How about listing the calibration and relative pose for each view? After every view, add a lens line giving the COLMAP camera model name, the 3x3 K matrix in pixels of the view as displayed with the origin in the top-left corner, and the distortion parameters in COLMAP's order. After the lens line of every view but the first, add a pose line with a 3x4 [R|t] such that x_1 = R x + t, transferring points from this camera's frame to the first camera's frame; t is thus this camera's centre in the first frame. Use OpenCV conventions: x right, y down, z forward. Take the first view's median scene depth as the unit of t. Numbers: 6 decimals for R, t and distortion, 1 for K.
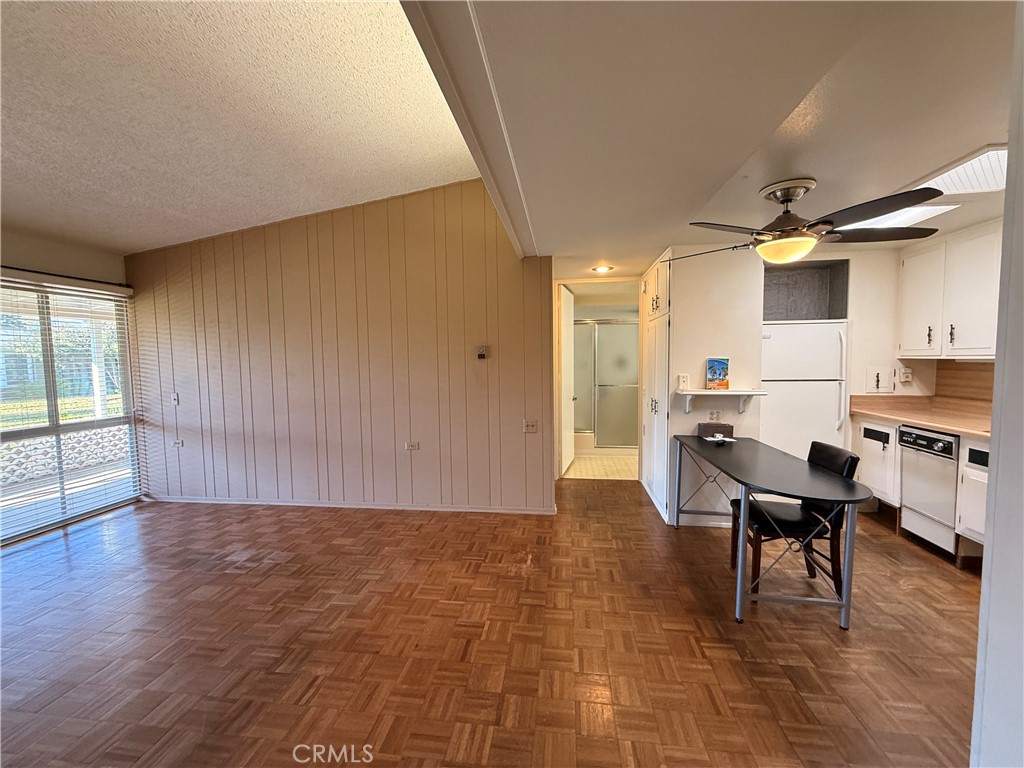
lens RADIAL K [[407.4, 0, 514.6], [0, 407.4, 384.1], [0, 0, 1]] dist [-0.001209, 0.000881]
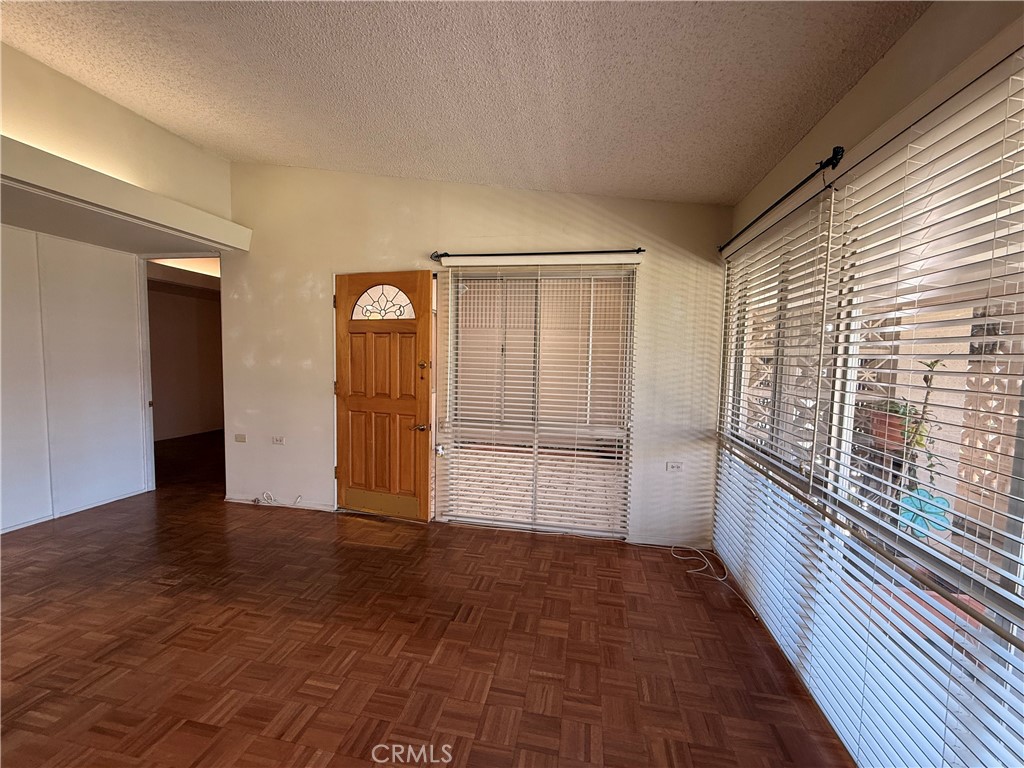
lens RADIAL K [[407.4, 0, 513.7], [0, 407.4, 384.1], [0, 0, 1]] dist [-0.001209, 0.000881]
pose [[-0.998361, -0.012116, 0.055929, -0.904108], [-0.004852, 0.991732, 0.128233, -0.045518], [-0.057020, 0.127751, -0.990166, 0.956307]]
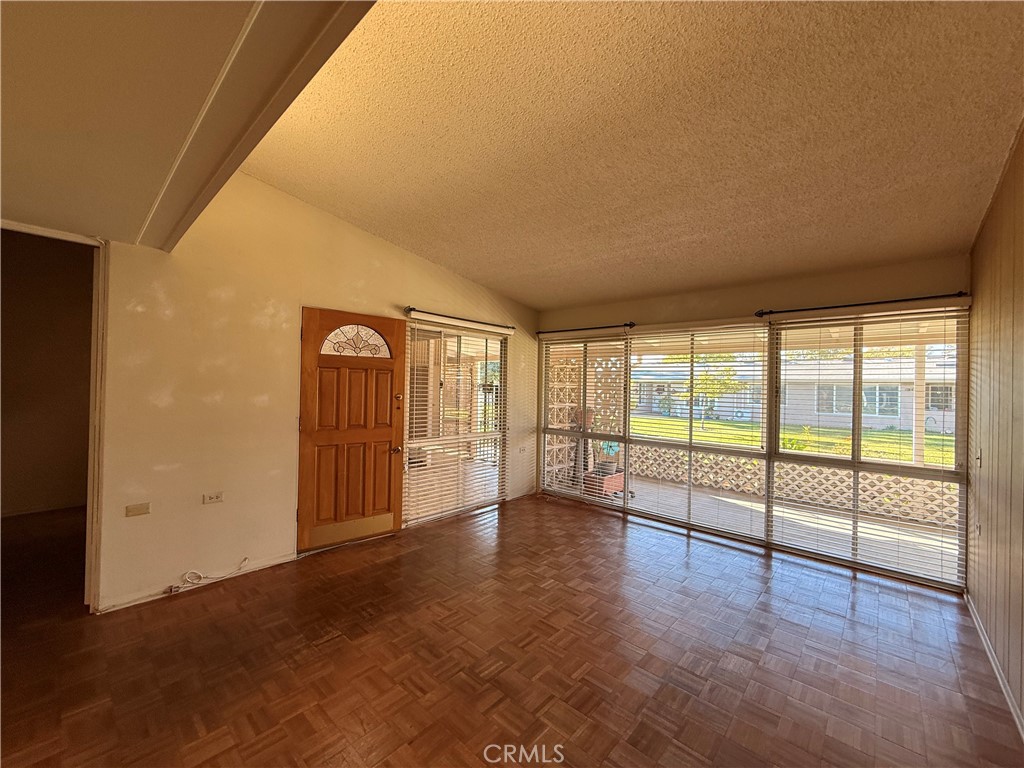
lens RADIAL K [[407.4, 0, 511.3], [0, 407.4, 383.0], [0, 0, 1]] dist [-0.001209, 0.000881]
pose [[-0.574330, -0.007345, -0.818591, 0.134150], [-0.064186, 0.997285, 0.036085, -0.067519], [0.816104, 0.073267, -0.573242, 0.925245]]
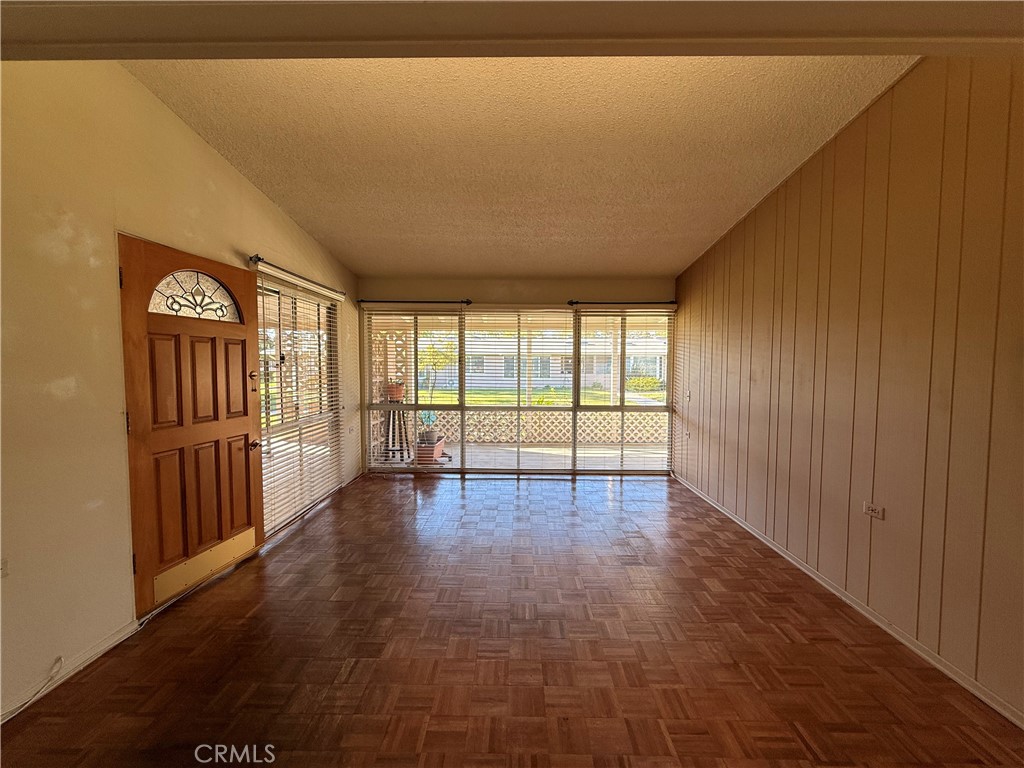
lens RADIAL K [[407.4, 0, 511.7], [0, 407.4, 383.6], [0, 0, 1]] dist [-0.001209, 0.000881]
pose [[0.112538, 0.062173, -0.991700, 0.301511], [-0.067193, 0.996232, 0.054832, -0.033019], [0.991373, 0.060465, 0.116292, 0.451135]]
